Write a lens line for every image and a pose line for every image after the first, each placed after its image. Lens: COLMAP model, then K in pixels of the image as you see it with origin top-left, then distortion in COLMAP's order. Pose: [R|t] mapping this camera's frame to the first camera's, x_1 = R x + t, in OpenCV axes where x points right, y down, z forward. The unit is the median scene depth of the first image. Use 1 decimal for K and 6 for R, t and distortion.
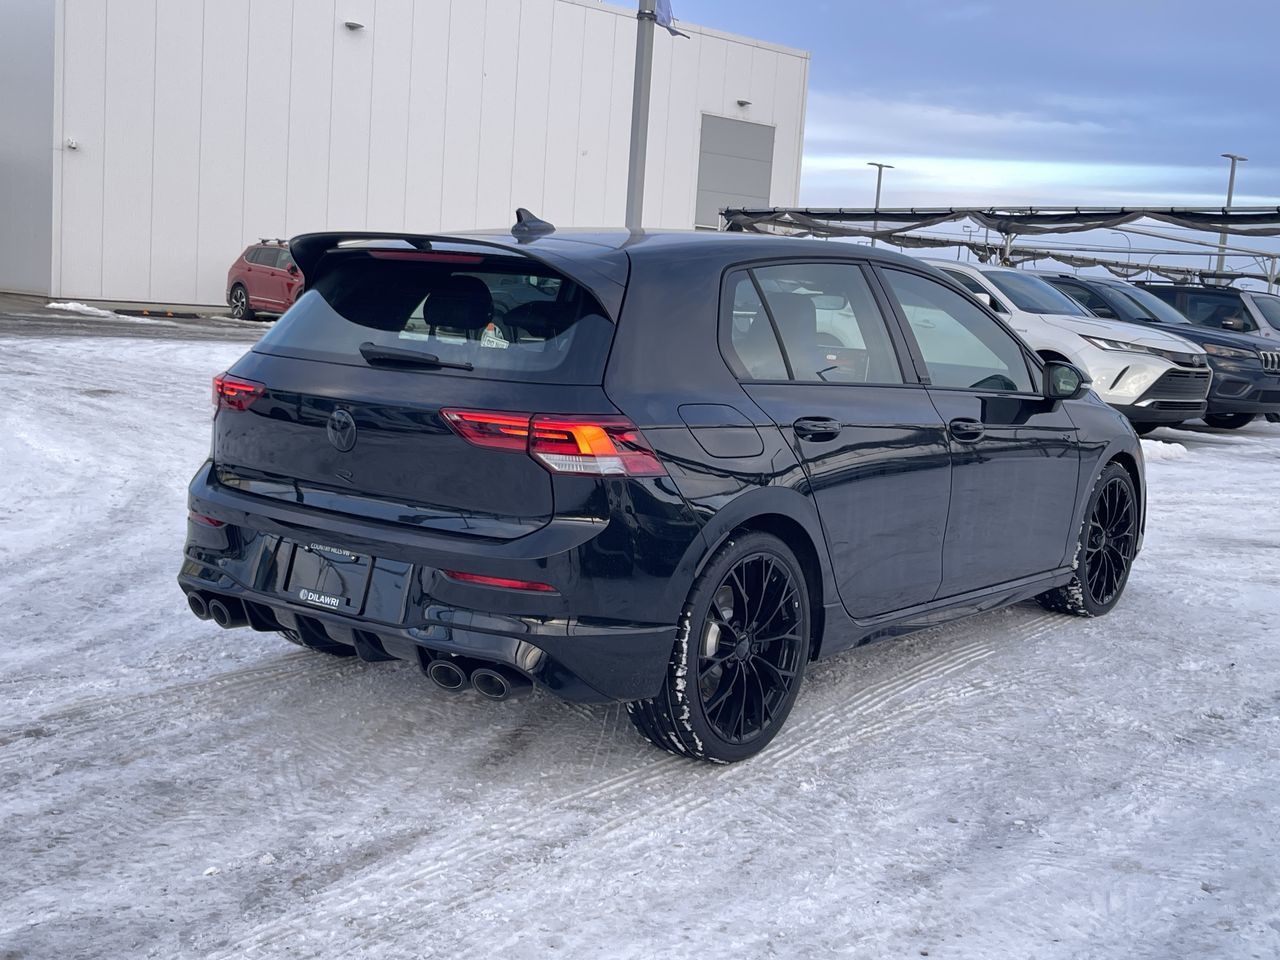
lens RADIAL K [[1512.5, 0, 640.0], [0, 1512.5, 480.0], [0, 0, 1]] dist [0.058735, -0.069202]
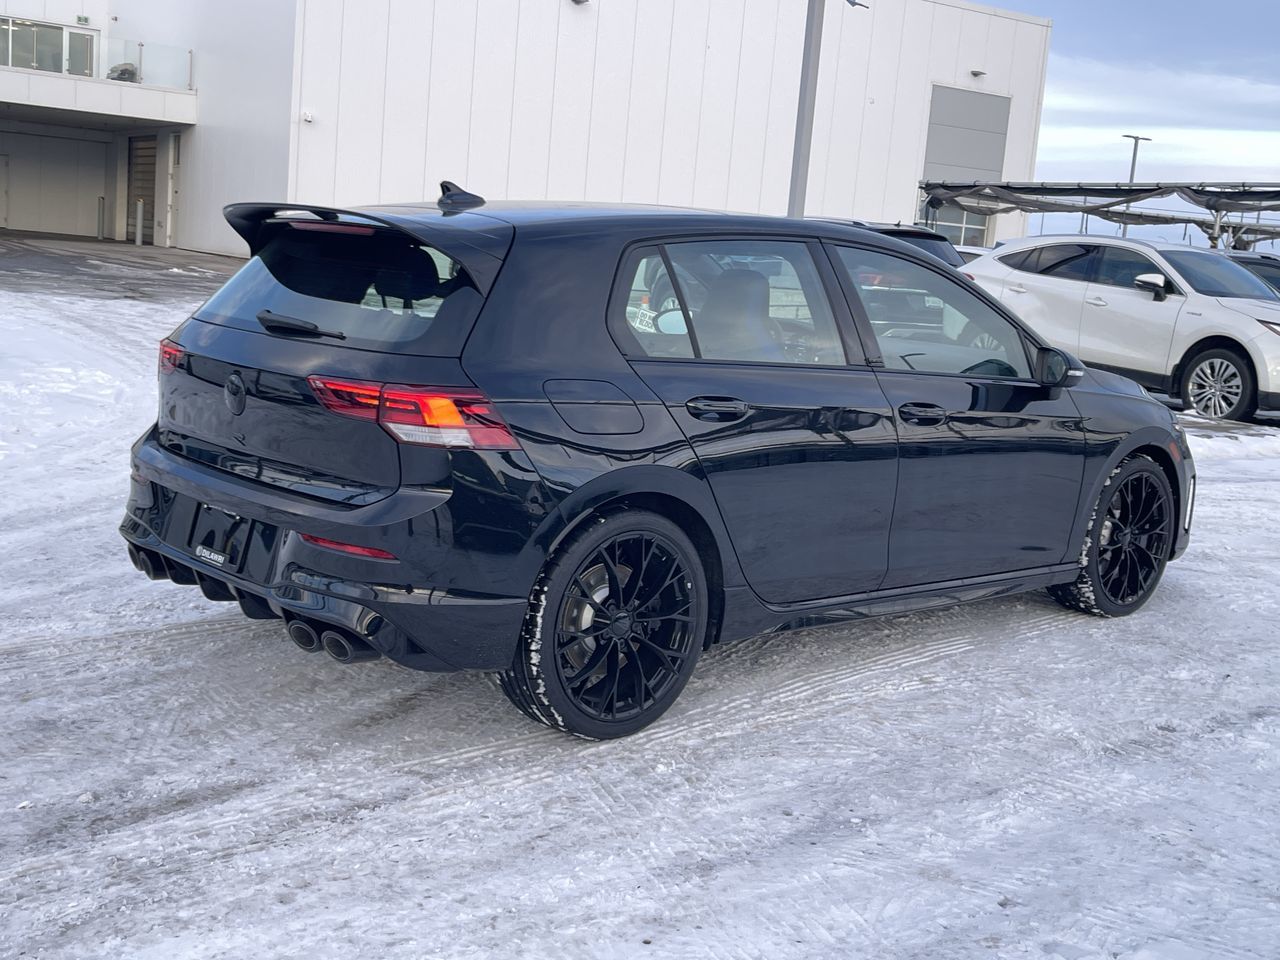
lens RADIAL K [[1510.2, 0, 627.0], [0, 1510.2, 478.2], [0, 0, 1]] dist [0.077850, -0.176747]
pose [[0.984322, 0.040502, -0.171668, 0.230268], [-0.037714, 0.999099, 0.019474, -0.005566], [0.172302, -0.012695, 0.984962, 0.021668]]
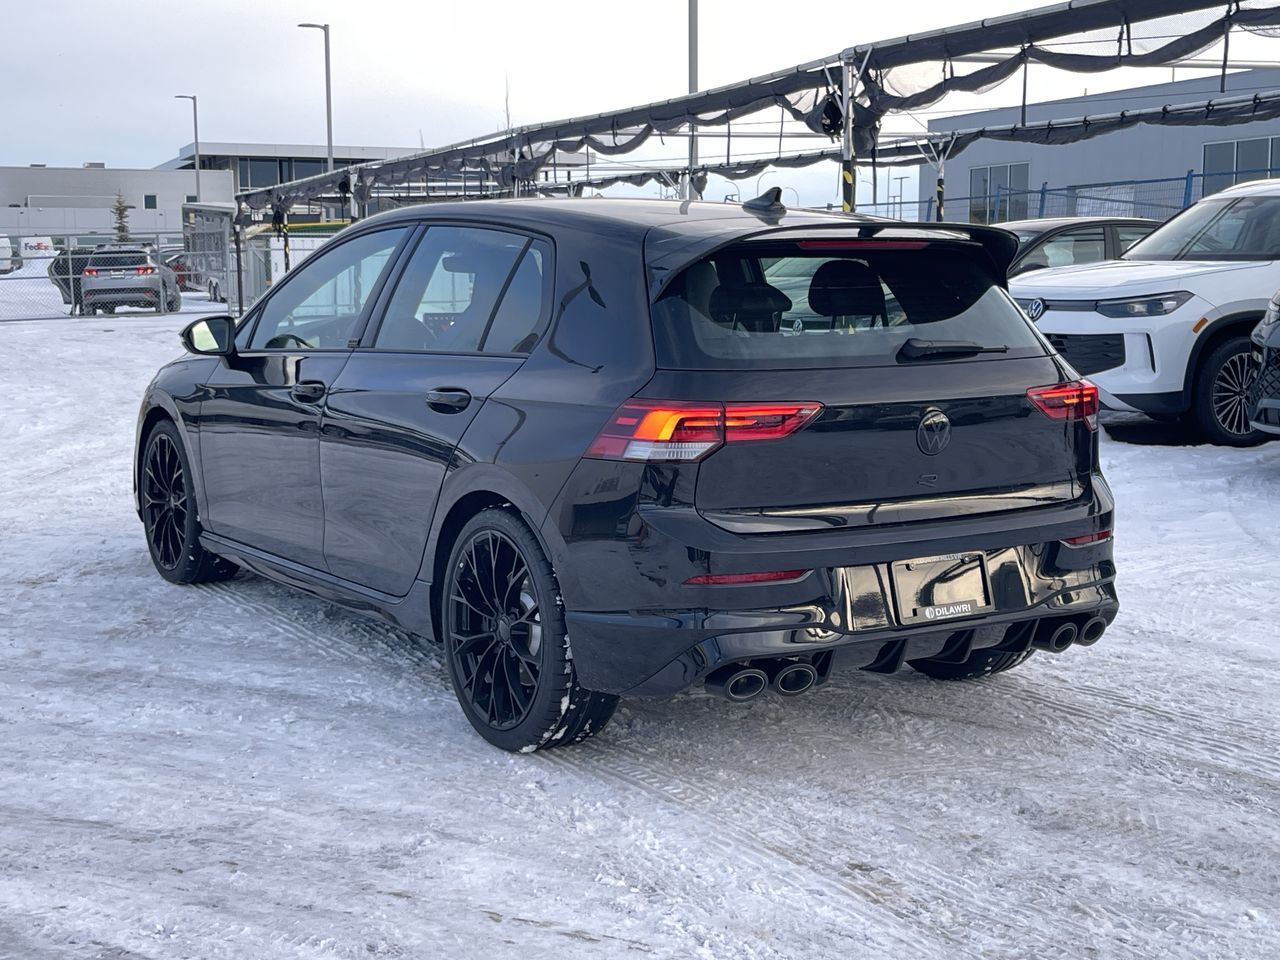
lens RADIAL K [[1790.5, 0, 650.5], [0, 1790.5, 478.7], [0, 0, 1]] dist [0.152393, -0.518157]
pose [[0.336546, -0.174158, 0.925422, -1.213747], [0.138994, 0.981171, 0.134102, -0.167440], [-0.931352, 0.083496, 0.354416, 0.715156]]
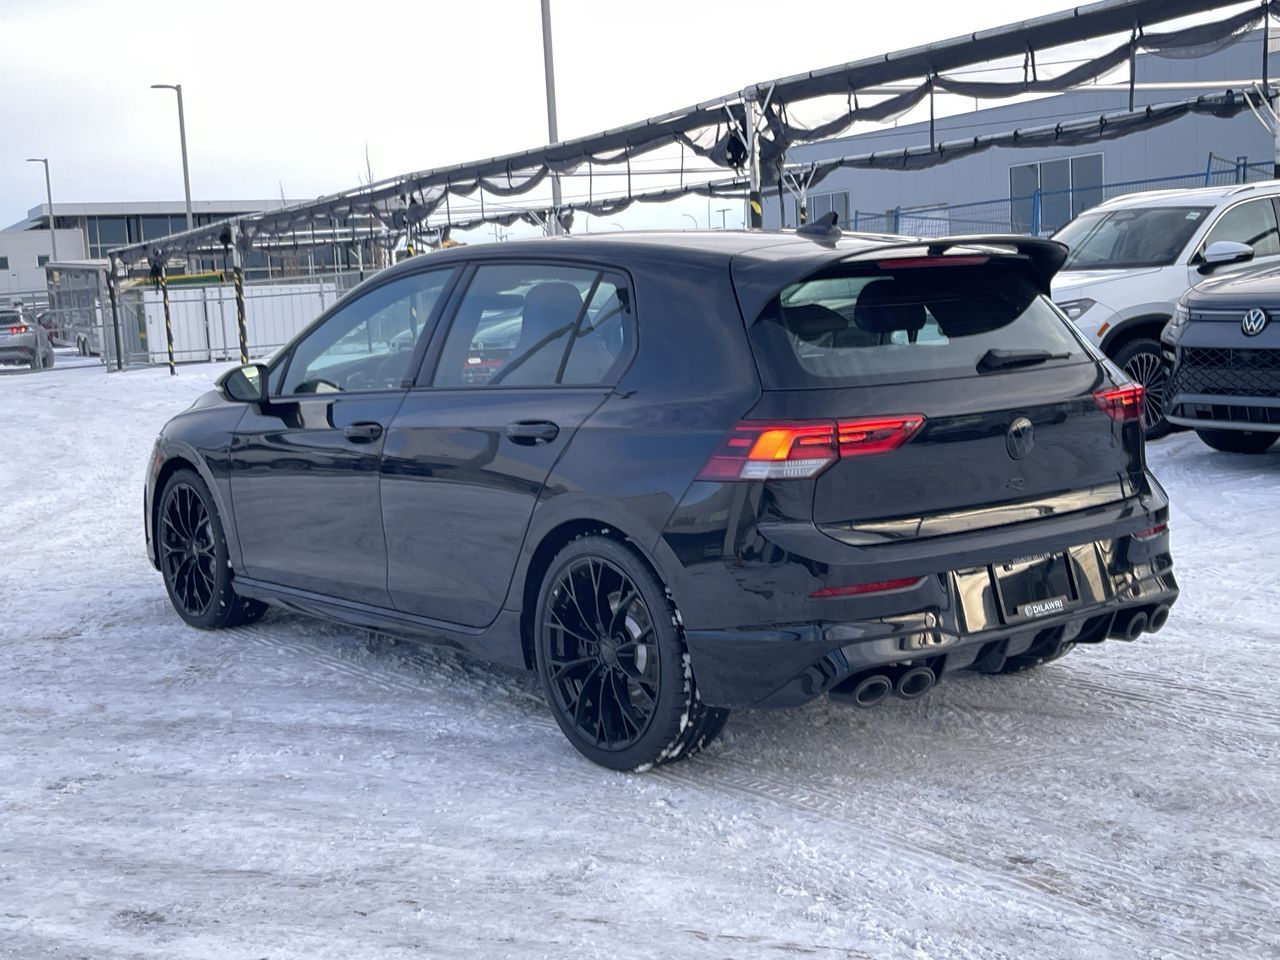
lens RADIAL K [[1691.8, 0, 640.0], [0, 1691.8, 480.0], [0, 0, 1]] dist [0.145395, -0.461014]
pose [[0.246157, -0.179430, 0.952476, -1.231286], [0.182711, 0.973686, 0.136206, -0.188637], [-0.951853, 0.140500, 0.272464, 0.871949]]
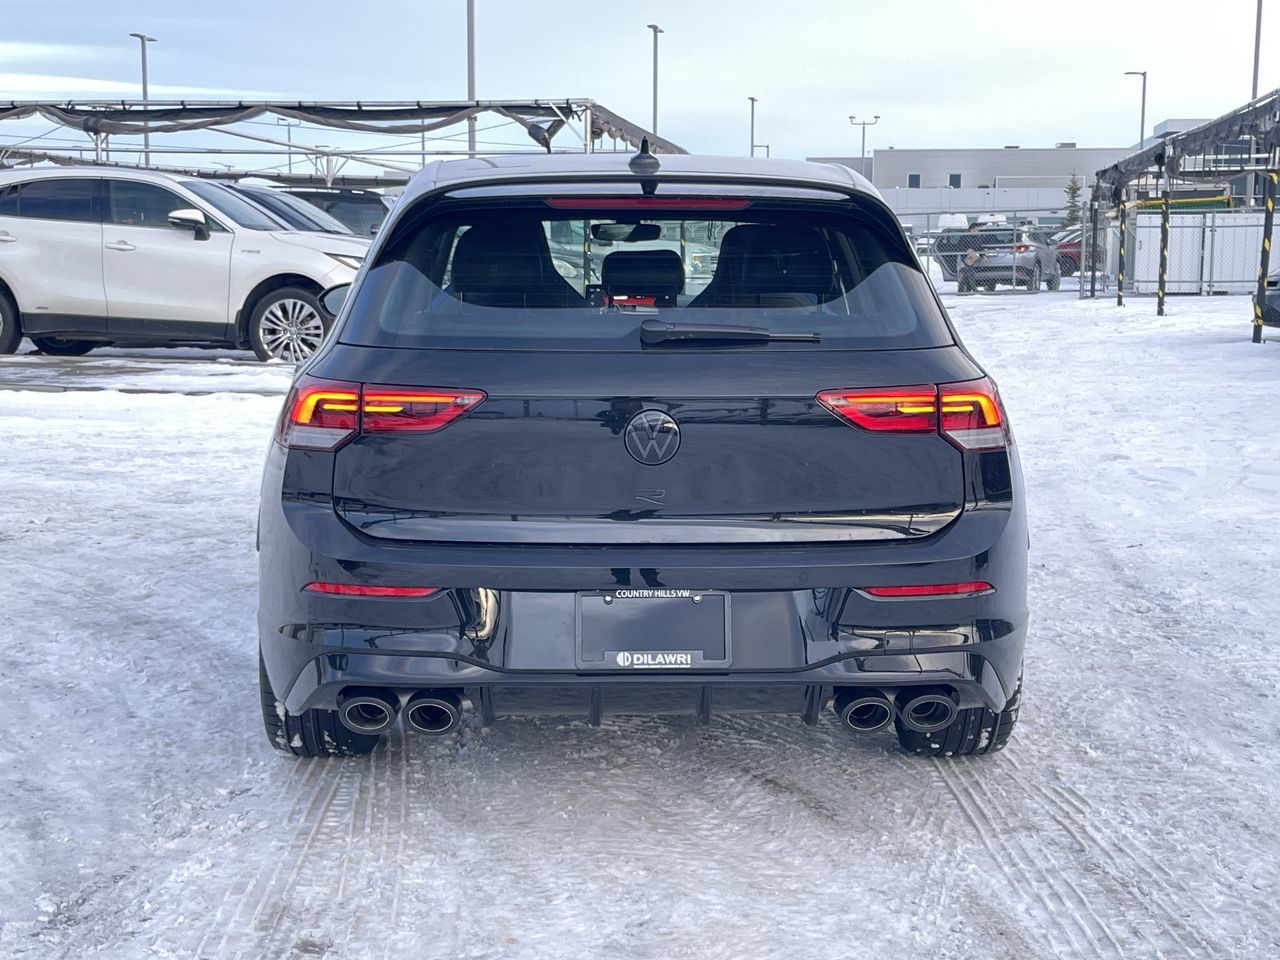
lens RADIAL K [[1790.5, 0, 650.5], [0, 1790.5, 478.7], [0, 0, 1]] dist [0.152393, -0.518157]
pose [[0.772586, -0.138546, 0.619610, -0.707793], [0.117905, 0.990234, 0.074402, -0.073636], [-0.623867, 0.015573, 0.781376, 0.274539]]
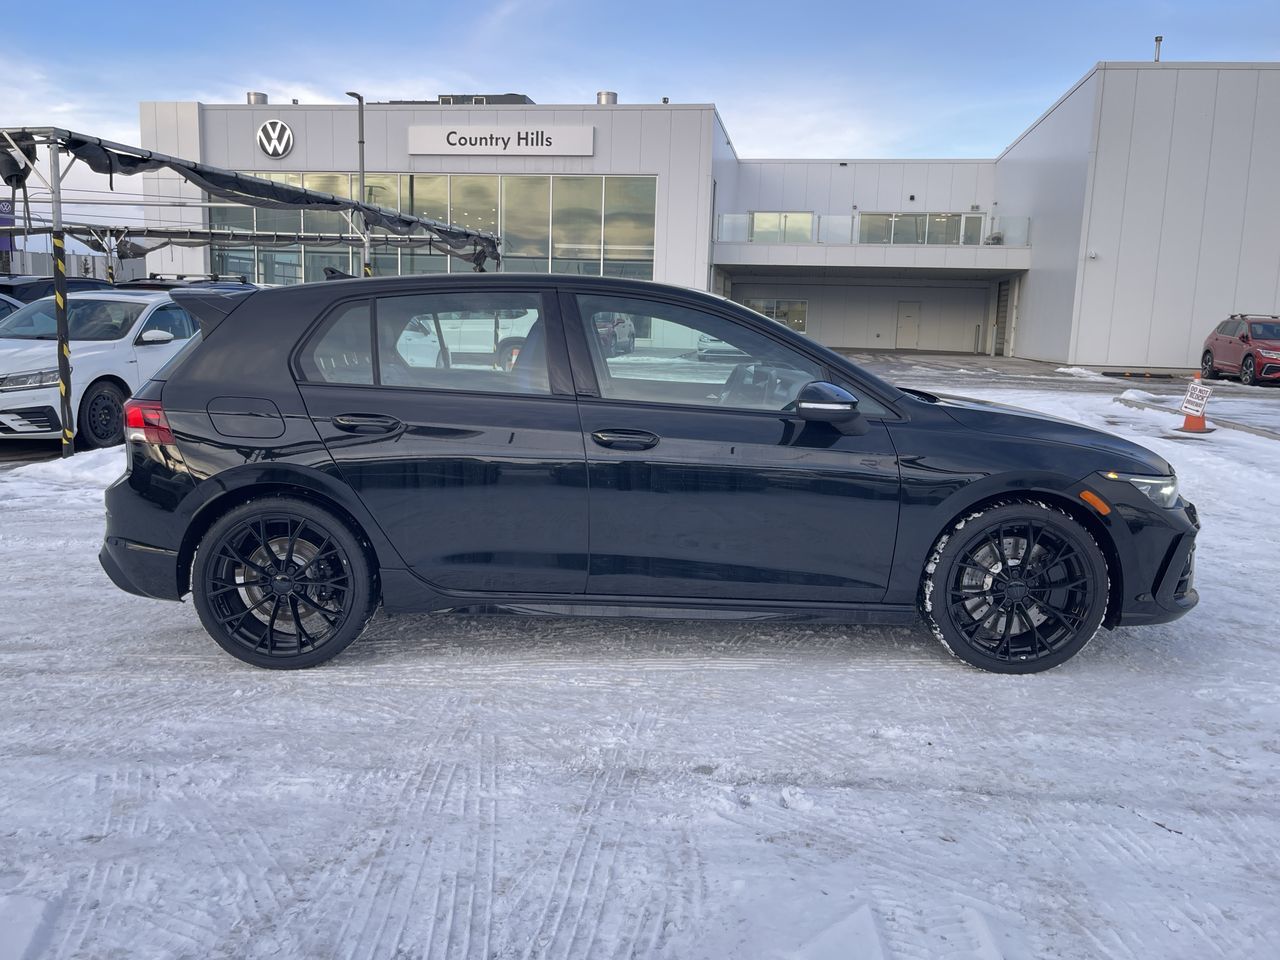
lens RADIAL K [[1012.7, 0, 640.0], [0, 1012.7, 480.0], [0, 0, 1]] dist [0.049045, -0.059115]
pose [[0.605976, 0.075111, -0.791929, 0.918885], [-0.085496, 0.995915, 0.029038, -0.031813], [0.790875, 0.050111, 0.609923, 0.672182]]
